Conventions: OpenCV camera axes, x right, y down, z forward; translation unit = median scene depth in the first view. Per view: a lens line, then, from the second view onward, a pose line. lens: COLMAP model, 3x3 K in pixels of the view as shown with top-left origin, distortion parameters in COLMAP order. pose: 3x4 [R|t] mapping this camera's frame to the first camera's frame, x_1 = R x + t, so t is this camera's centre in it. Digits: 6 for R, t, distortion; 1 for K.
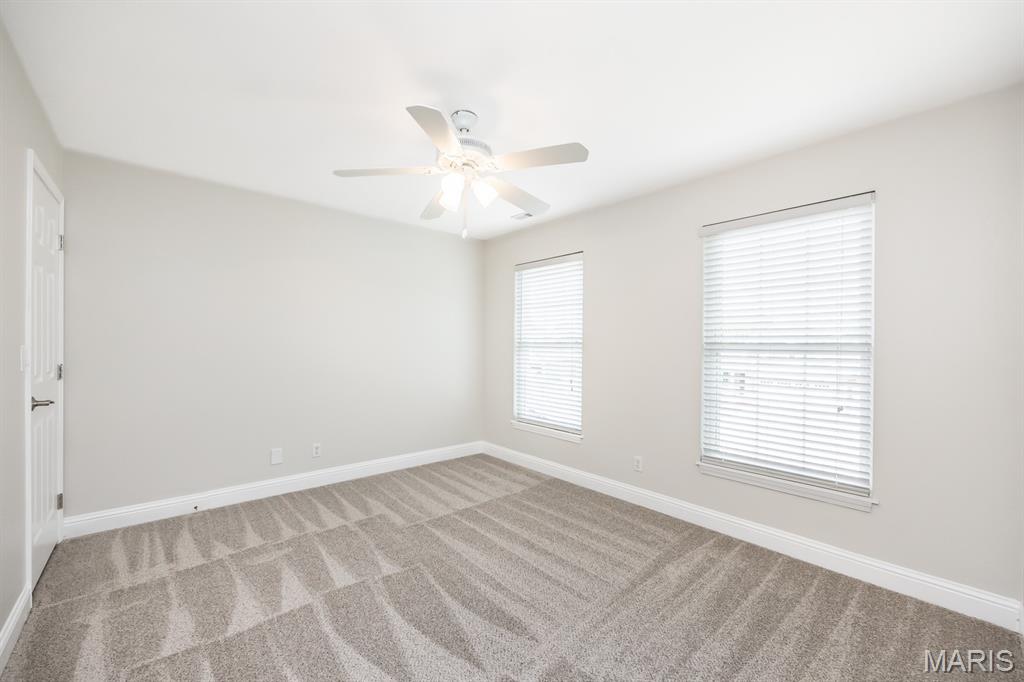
lens RADIAL K [[415.3, 0, 512.0], [0, 415.3, 341.0], [0, 0, 1]] dist [0.000167, 0.000048]
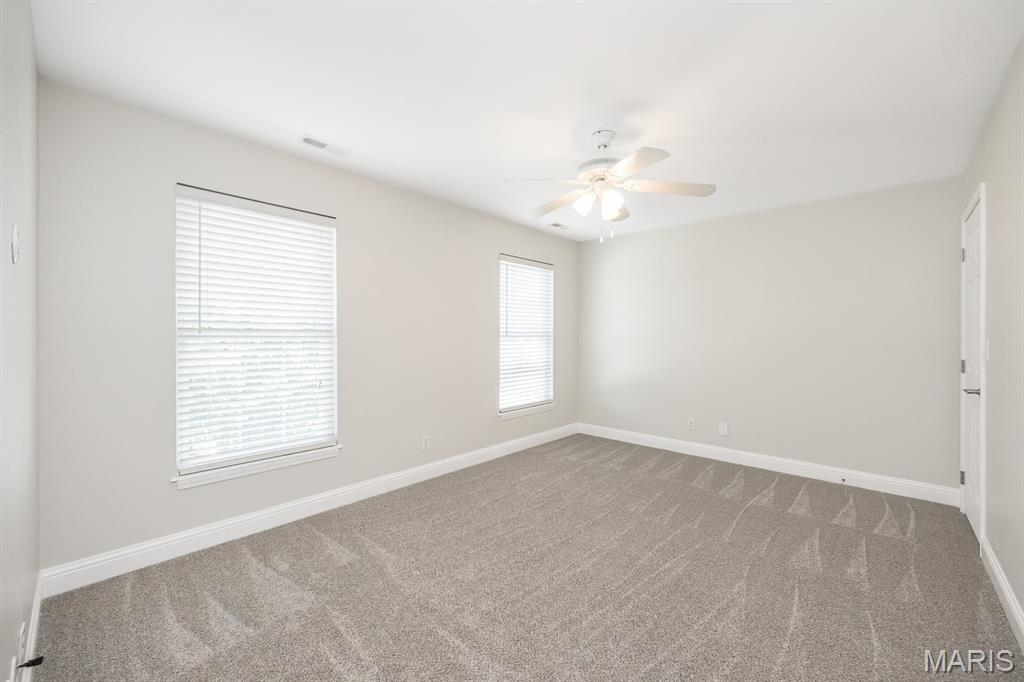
lens RADIAL K [[403.0, 0, 510.4], [0, 403.0, 321.6], [0, 0, 1]] dist [-0.000255, -0.000006]
pose [[-0.107346, 0.020745, 0.994005, -0.553067], [-0.014775, 0.999639, -0.022458, -0.000647], [-0.994112, -0.017097, -0.107000, 0.637354]]
